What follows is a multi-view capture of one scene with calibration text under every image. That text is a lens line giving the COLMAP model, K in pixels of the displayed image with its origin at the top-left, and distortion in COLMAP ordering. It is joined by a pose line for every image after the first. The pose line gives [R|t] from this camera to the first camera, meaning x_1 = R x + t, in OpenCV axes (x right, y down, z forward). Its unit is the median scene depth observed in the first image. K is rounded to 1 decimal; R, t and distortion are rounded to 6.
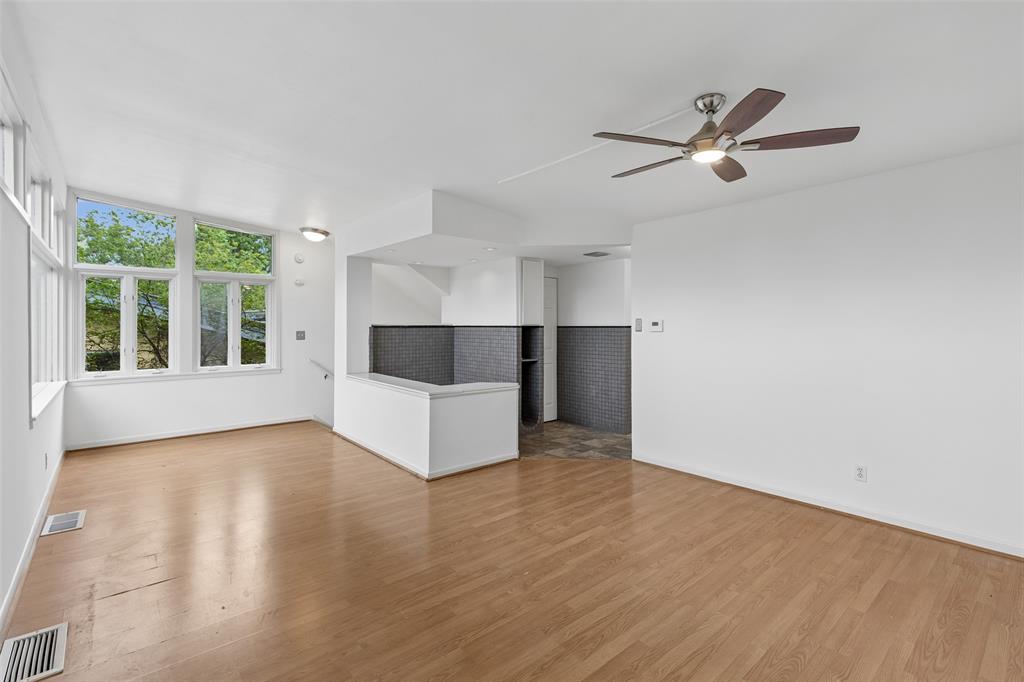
lens RADIAL K [[464.5, 0, 506.2], [0, 464.5, 331.4], [0, 0, 1]] dist [0.005049, -0.000663]
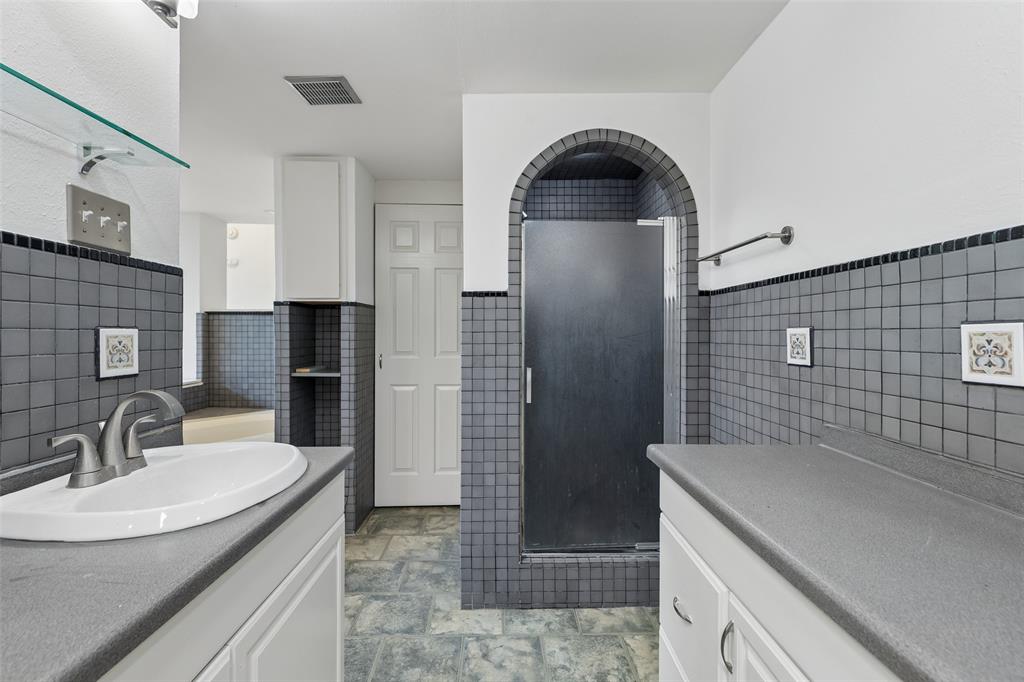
lens RADIAL K [[464.5, 0, 516.2], [0, 464.5, 337.9], [0, 0, 1]] dist [0.005049, -0.000663]
pose [[0.772884, 0.009489, -0.634477, 0.493948], [-0.011023, 0.999938, 0.001528, 0.020948], [0.634452, 0.005813, 0.772940, 0.745310]]
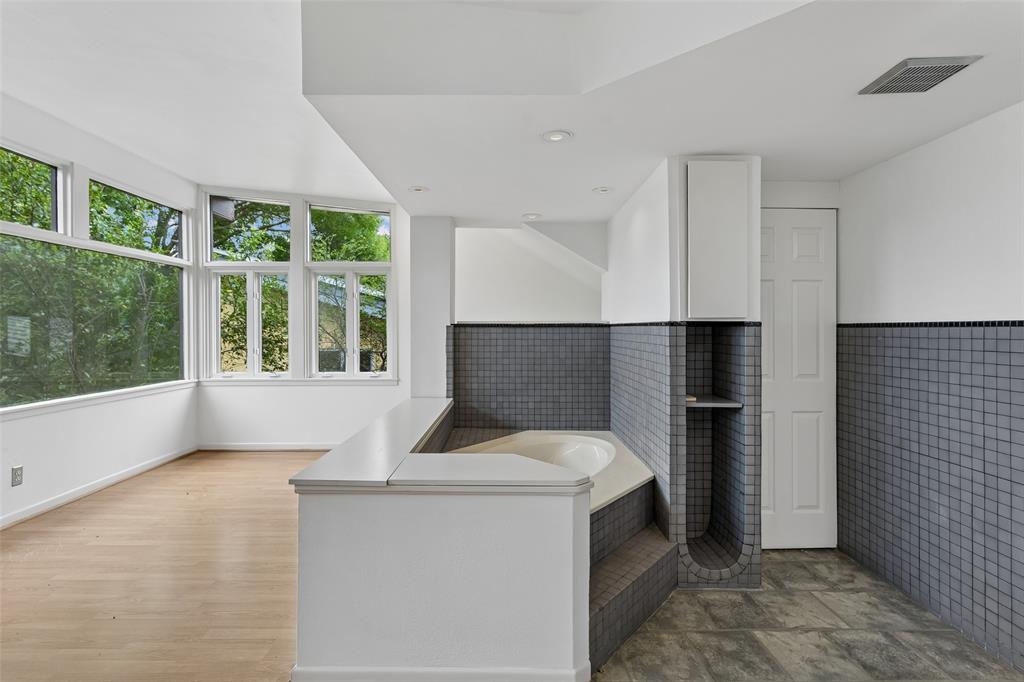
lens RADIAL K [[464.5, 0, 507.6], [0, 464.5, 330.6], [0, 0, 1]] dist [0.005049, -0.000663]
pose [[0.764373, 0.004224, -0.644761, 0.171836], [-0.009305, 0.999947, -0.004480, -0.000478], [0.644707, 0.009424, 0.764371, 0.552597]]
